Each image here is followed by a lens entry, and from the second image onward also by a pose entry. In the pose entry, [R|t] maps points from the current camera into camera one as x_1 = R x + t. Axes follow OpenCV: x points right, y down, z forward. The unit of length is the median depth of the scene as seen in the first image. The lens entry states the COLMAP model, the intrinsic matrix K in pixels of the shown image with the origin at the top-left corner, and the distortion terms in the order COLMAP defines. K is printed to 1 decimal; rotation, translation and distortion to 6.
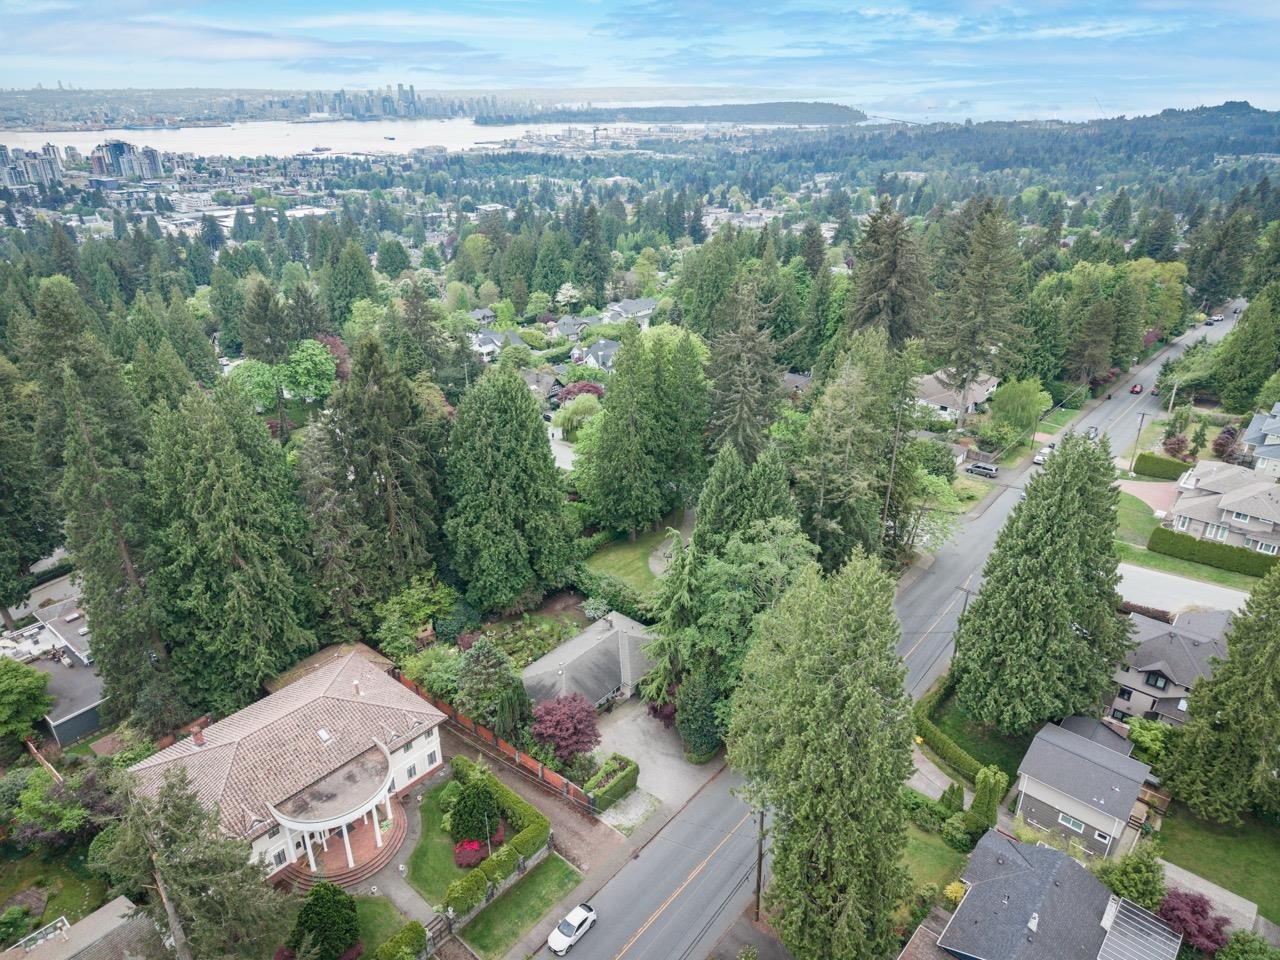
lens RADIAL K [[849.1, 0, 640.0], [0, 849.1, 480.0], [0, 0, 1]] dist [0.015890, -0.004297]
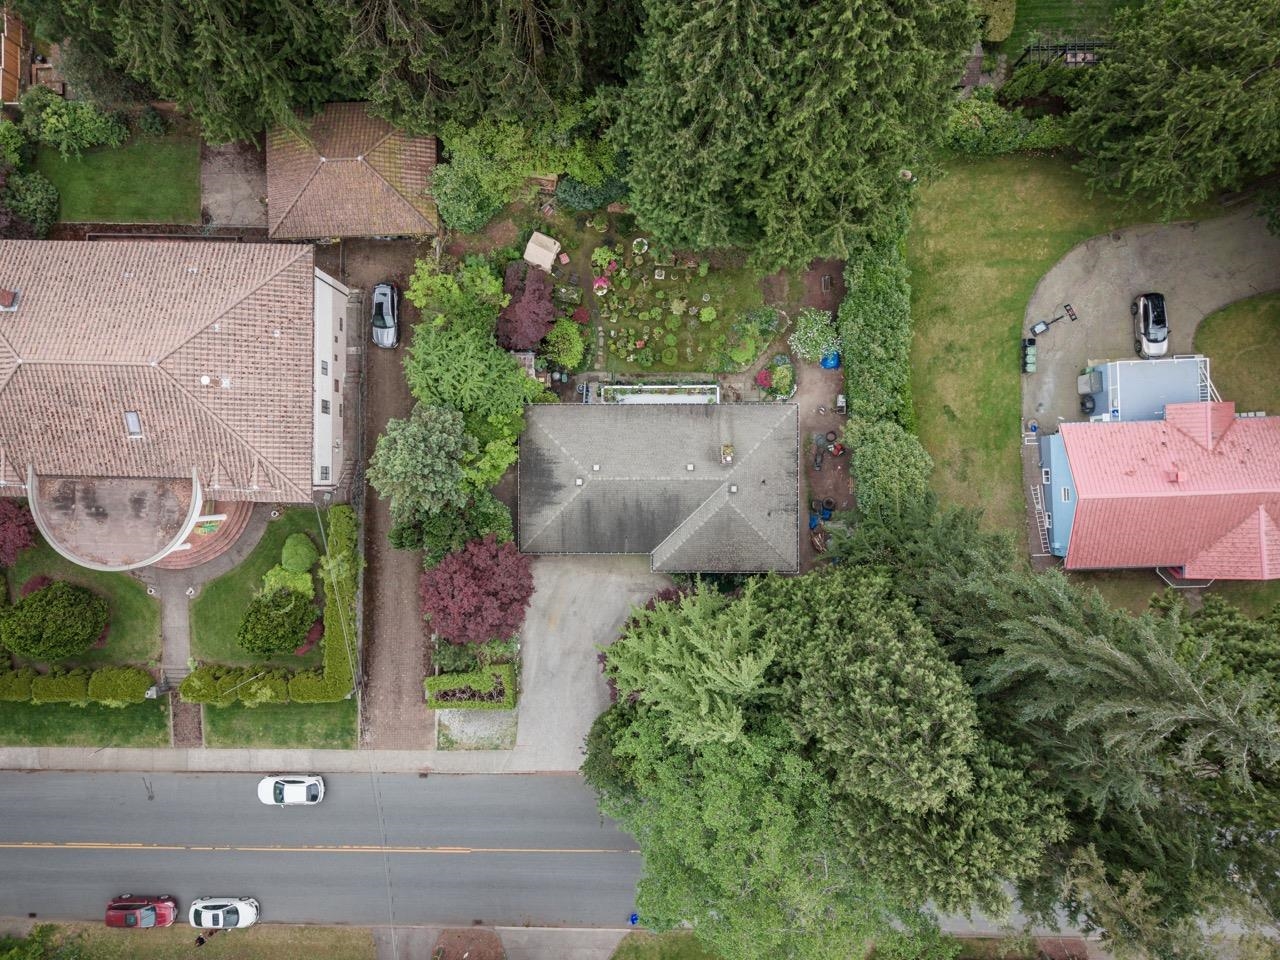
lens RADIAL K [[849.1, 0, 640.0], [0, 849.1, 480.0], [0, 0, 1]] dist [0.015890, -0.004297]
pose [[0.640538, 0.767114, -0.035329, -0.048032], [-0.299171, 0.291648, 0.908536, -0.358506], [0.707254, -0.571382, 0.416310, 0.833471]]
